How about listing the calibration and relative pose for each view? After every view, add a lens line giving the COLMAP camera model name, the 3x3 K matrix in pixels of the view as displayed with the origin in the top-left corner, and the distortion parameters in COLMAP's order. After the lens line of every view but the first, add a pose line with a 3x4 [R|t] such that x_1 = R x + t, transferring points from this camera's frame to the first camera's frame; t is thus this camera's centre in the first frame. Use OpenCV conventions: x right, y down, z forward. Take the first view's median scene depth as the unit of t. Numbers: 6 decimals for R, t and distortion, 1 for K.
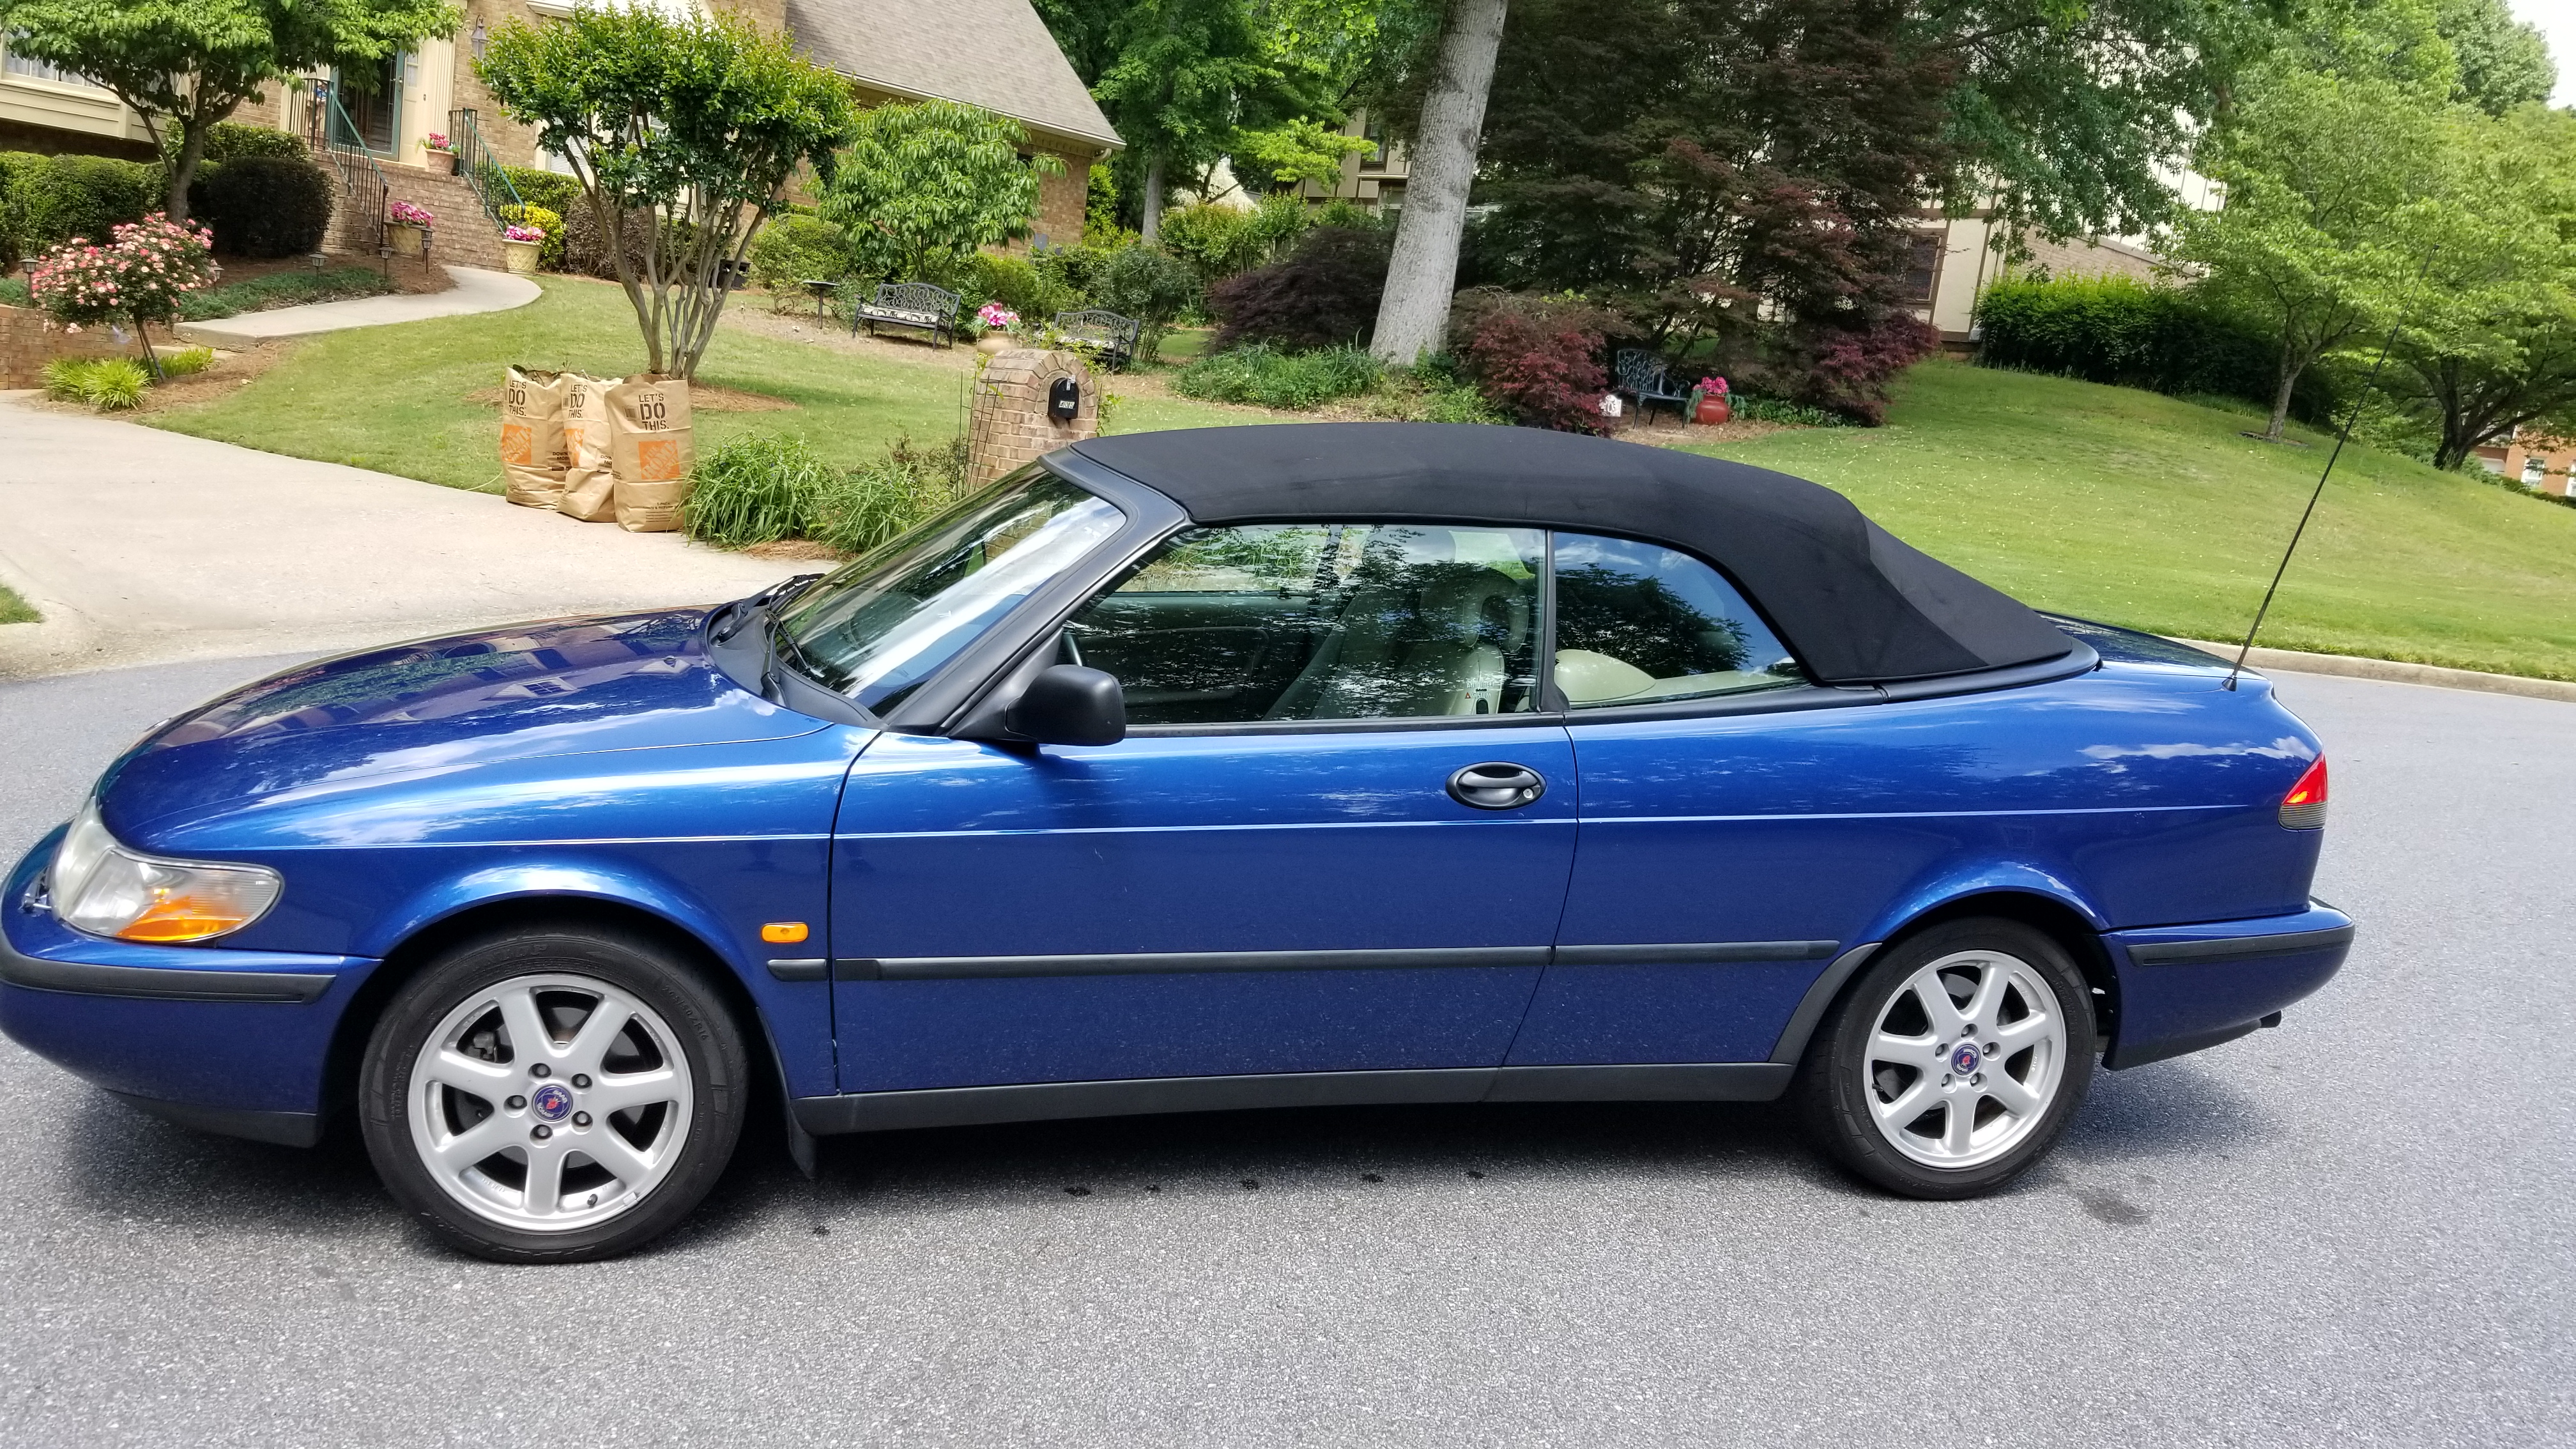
lens RADIAL K [[2058.5, 0, 1261.8], [0, 2058.5, 735.6], [0, 0, 1]] dist [0.052491, -0.084331]
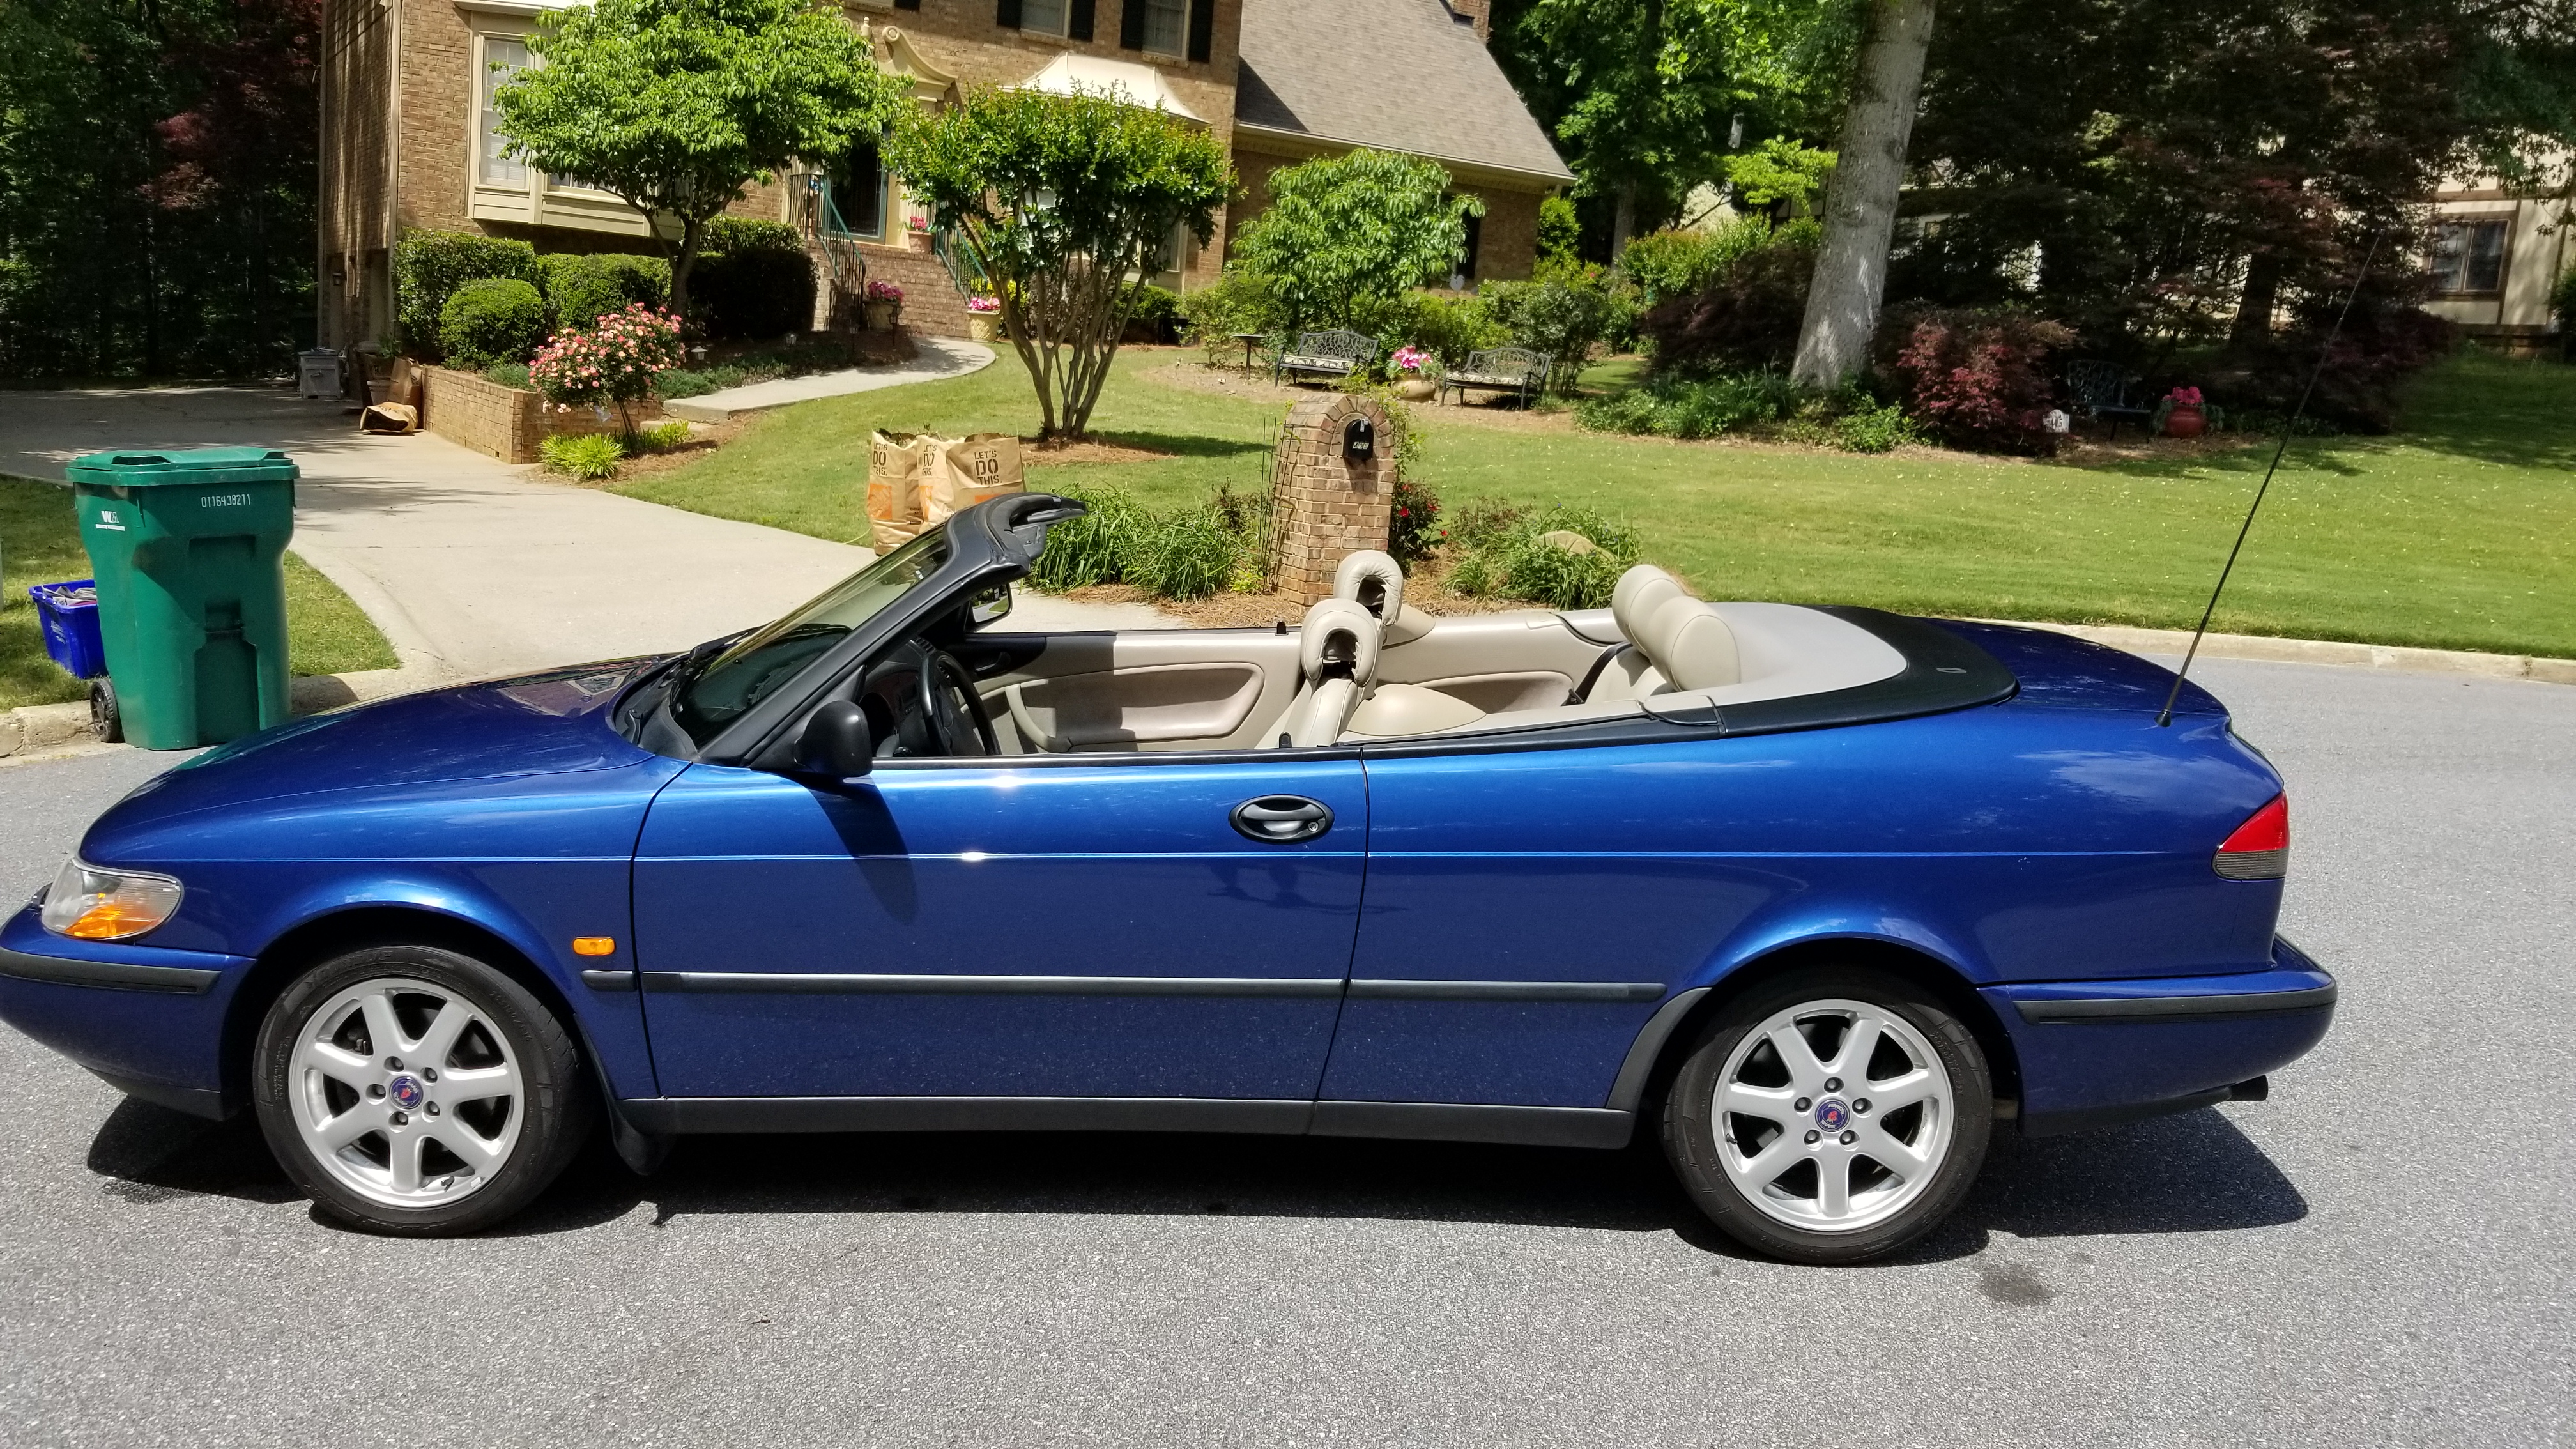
lens RADIAL K [[2058.5, 0, 1275.8], [0, 2058.5, 731.0], [0, 0, 1]] dist [0.052491, -0.084331]
pose [[0.967583, -0.000796, -0.252554, 0.122473], [-0.004235, 0.999803, -0.019376, 0.000247], [0.252519, 0.019817, 0.967389, 0.007921]]
